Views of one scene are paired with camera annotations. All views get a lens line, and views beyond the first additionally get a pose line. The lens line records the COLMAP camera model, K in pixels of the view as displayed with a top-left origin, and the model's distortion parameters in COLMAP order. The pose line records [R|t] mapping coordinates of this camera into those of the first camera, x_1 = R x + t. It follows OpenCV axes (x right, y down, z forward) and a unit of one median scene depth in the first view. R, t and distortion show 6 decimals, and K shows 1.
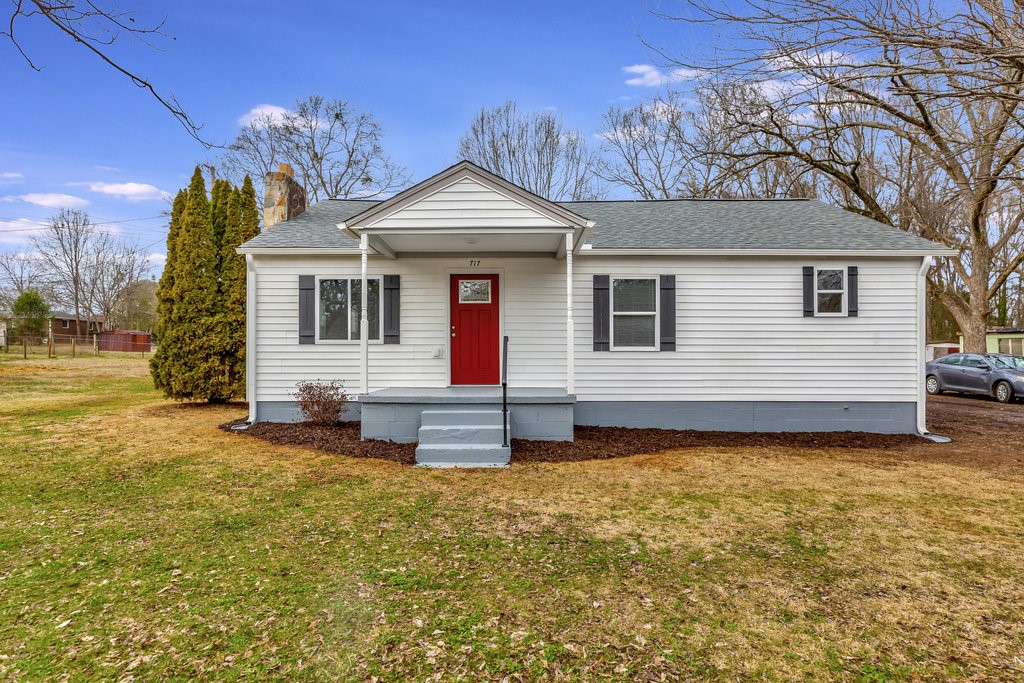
lens RADIAL K [[576.1, 0, 512.6], [0, 576.1, 345.6], [0, 0, 1]] dist [0.002938, 0.002601]
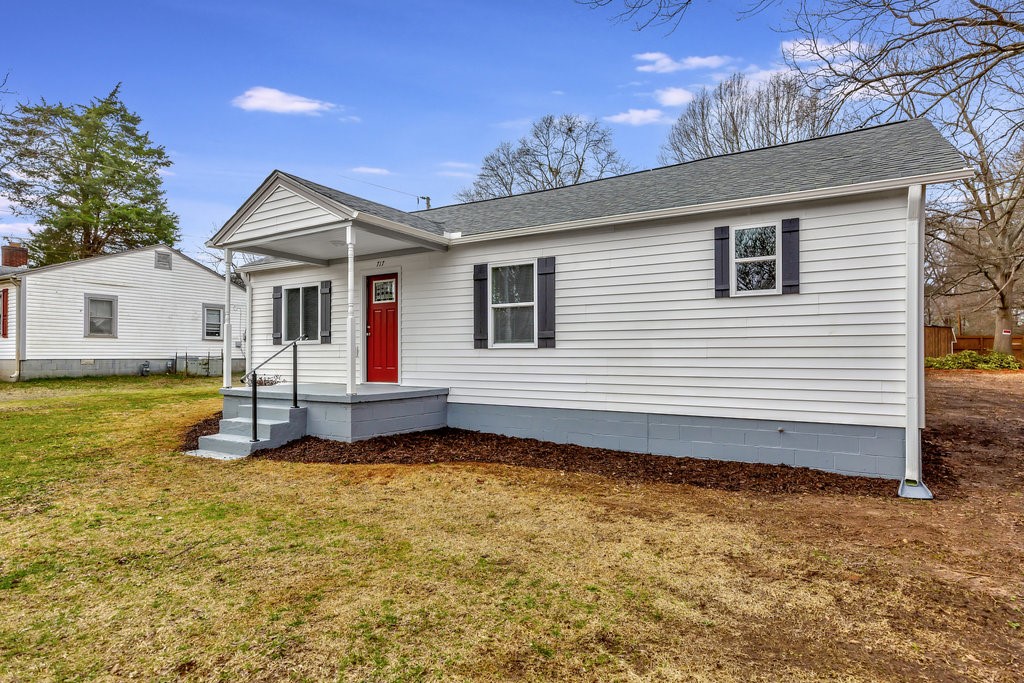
lens RADIAL K [[576.1, 0, 509.8], [0, 576.1, 344.6], [0, 0, 1]] dist [0.002938, 0.002601]
pose [[0.847473, -0.012462, -0.530692, 0.666932], [0.008735, 0.999916, -0.009531, 0.012125], [0.530767, 0.003442, 0.847511, 0.261324]]
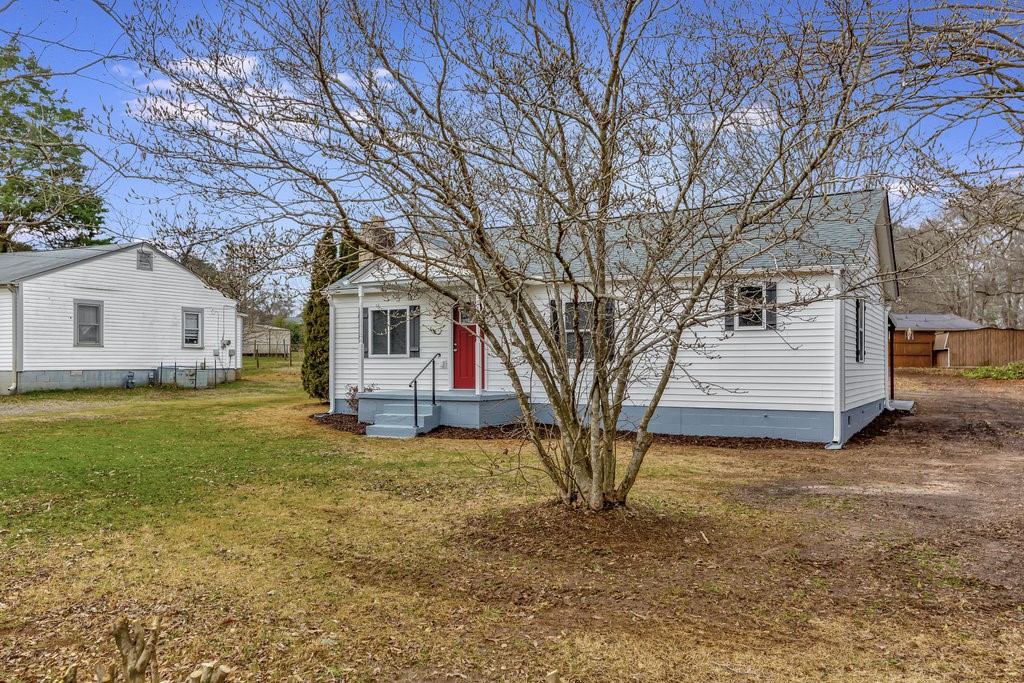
lens RADIAL K [[859.3, 0, 513.5], [0, 859.3, 345.8], [0, 0, 1]] dist [0.082114, 0.010208]
pose [[0.880184, -0.011997, -0.474480, 0.927571], [0.009879, 0.999927, -0.006957, -0.014361], [0.474529, 0.001436, 0.880239, -0.627747]]
